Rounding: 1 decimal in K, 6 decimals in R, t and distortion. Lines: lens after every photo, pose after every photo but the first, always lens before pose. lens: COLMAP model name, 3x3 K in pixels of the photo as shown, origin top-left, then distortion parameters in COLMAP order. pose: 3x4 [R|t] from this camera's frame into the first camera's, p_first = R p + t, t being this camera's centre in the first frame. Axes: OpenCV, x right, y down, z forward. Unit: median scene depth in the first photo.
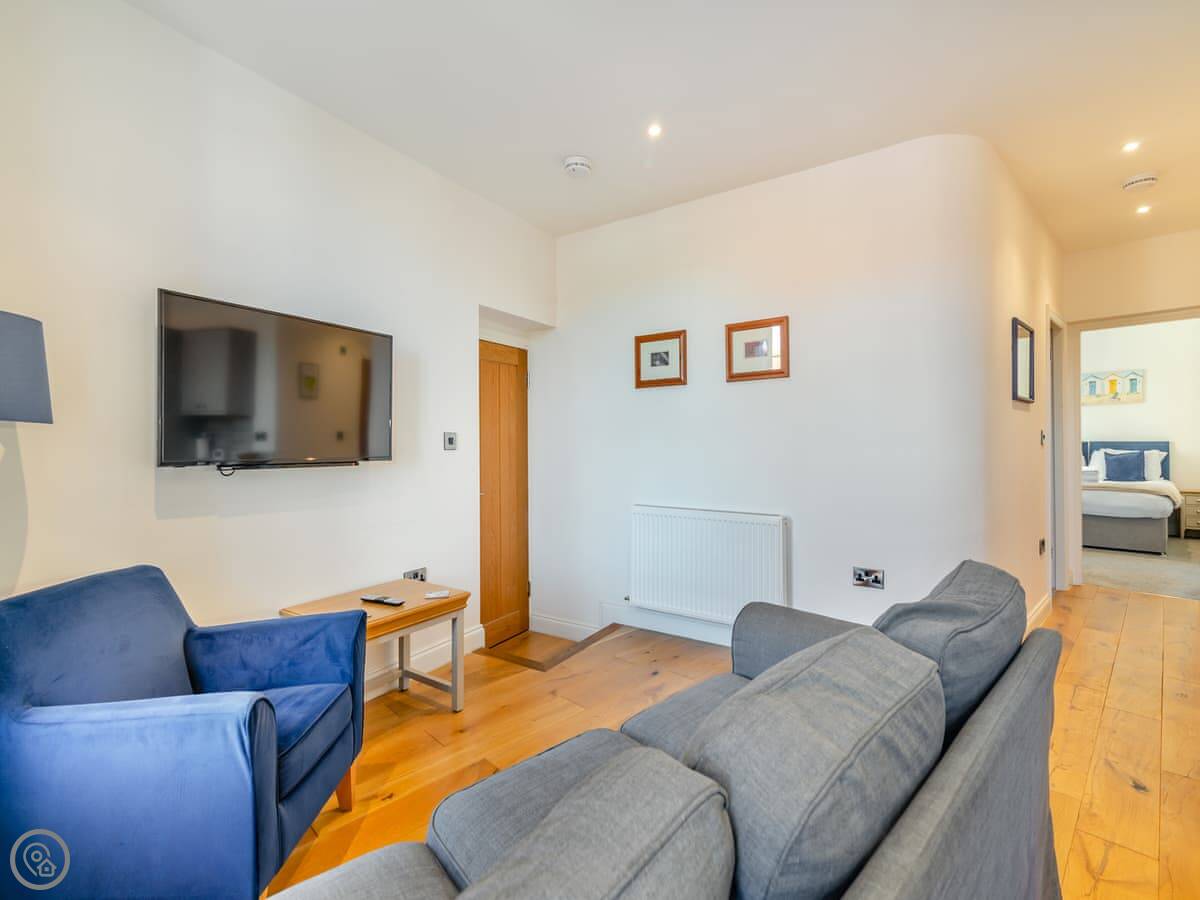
lens RADIAL K [[528.9, 0, 606.3], [0, 528.9, 444.5], [0, 0, 1]] dist [0.001132, 0.000082]
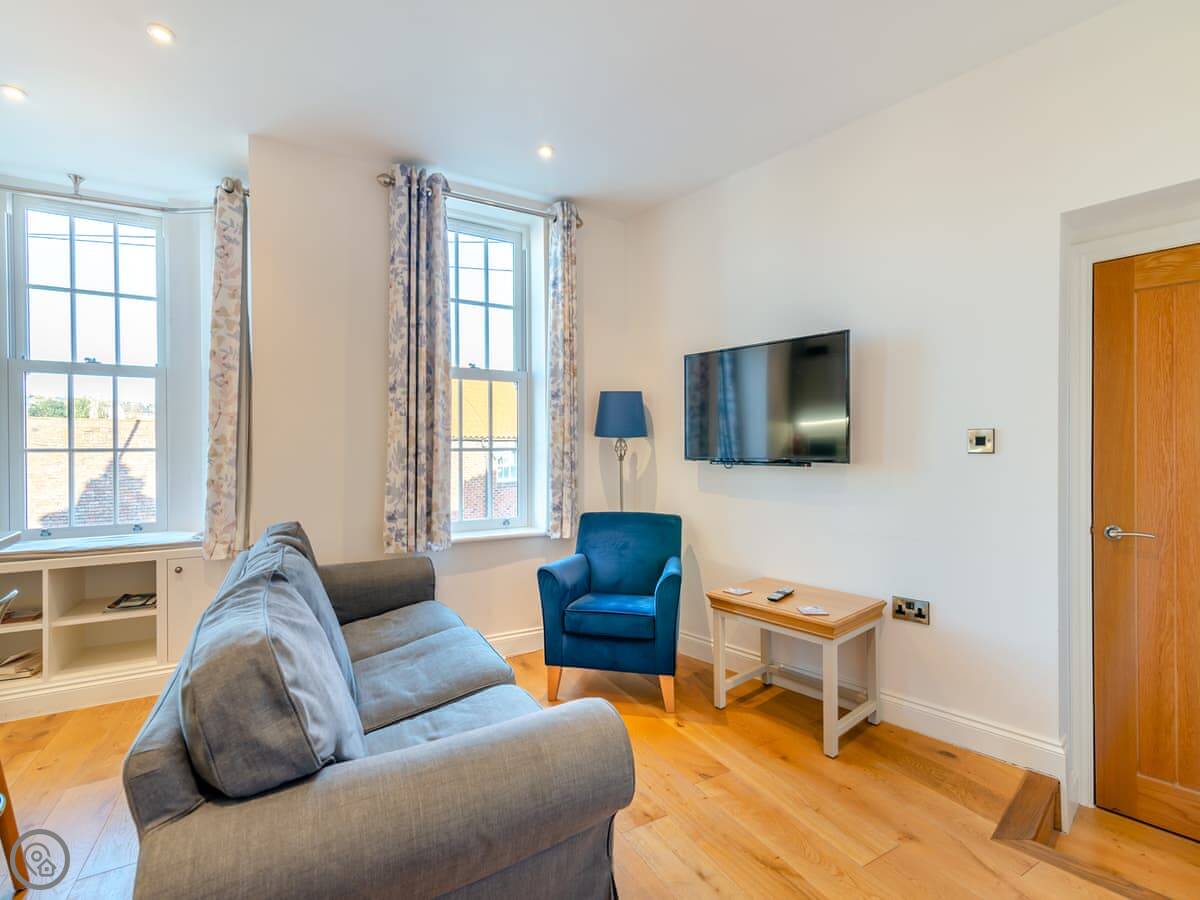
lens RADIAL K [[663.2, 0, 678.4], [0, 663.2, 449.4], [0, 0, 1]] dist [-0.002524, 0.000328]
pose [[-0.284467, 0.008287, -0.958650, 0.665716], [0.007576, 0.999951, 0.006396, -0.003781], [0.958656, -0.005443, -0.284516, 0.868059]]
